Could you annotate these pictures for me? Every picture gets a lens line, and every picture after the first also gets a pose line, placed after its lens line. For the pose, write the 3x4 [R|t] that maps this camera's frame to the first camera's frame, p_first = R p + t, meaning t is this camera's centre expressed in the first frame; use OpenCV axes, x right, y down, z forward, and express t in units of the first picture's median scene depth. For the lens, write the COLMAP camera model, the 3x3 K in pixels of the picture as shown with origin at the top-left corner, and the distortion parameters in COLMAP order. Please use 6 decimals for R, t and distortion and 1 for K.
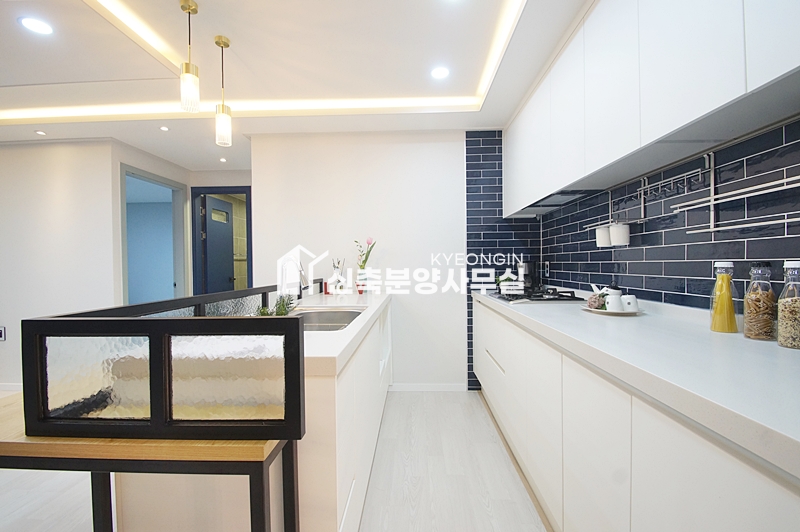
lens RADIAL K [[359.0, 0, 400.6], [0, 359.0, 268.5], [0, 0, 1]] dist [0.002689, -0.006316]
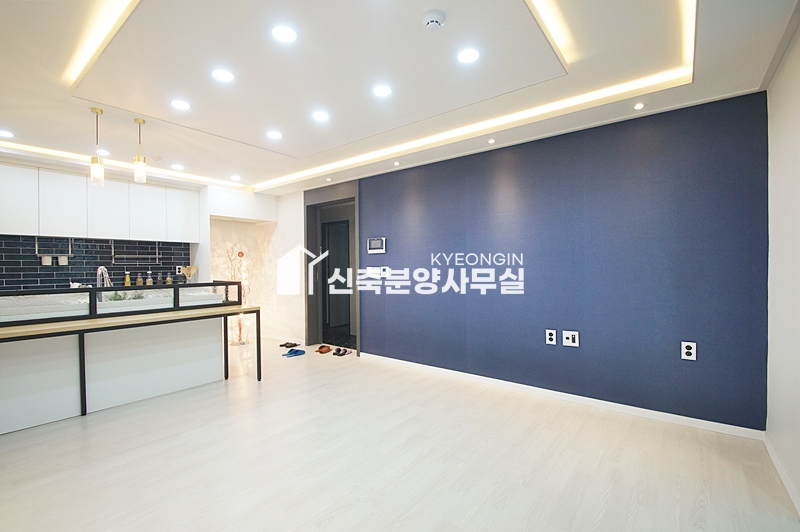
lens RADIAL K [[359.0, 0, 404.0], [0, 359.0, 266.2], [0, 0, 1]] dist [0.002689, -0.006316]
pose [[-0.815366, 0.018968, 0.578634, -1.373957], [0.023909, 0.999714, 0.000919, -0.006135], [-0.578451, 0.014584, -0.815586, 0.889048]]
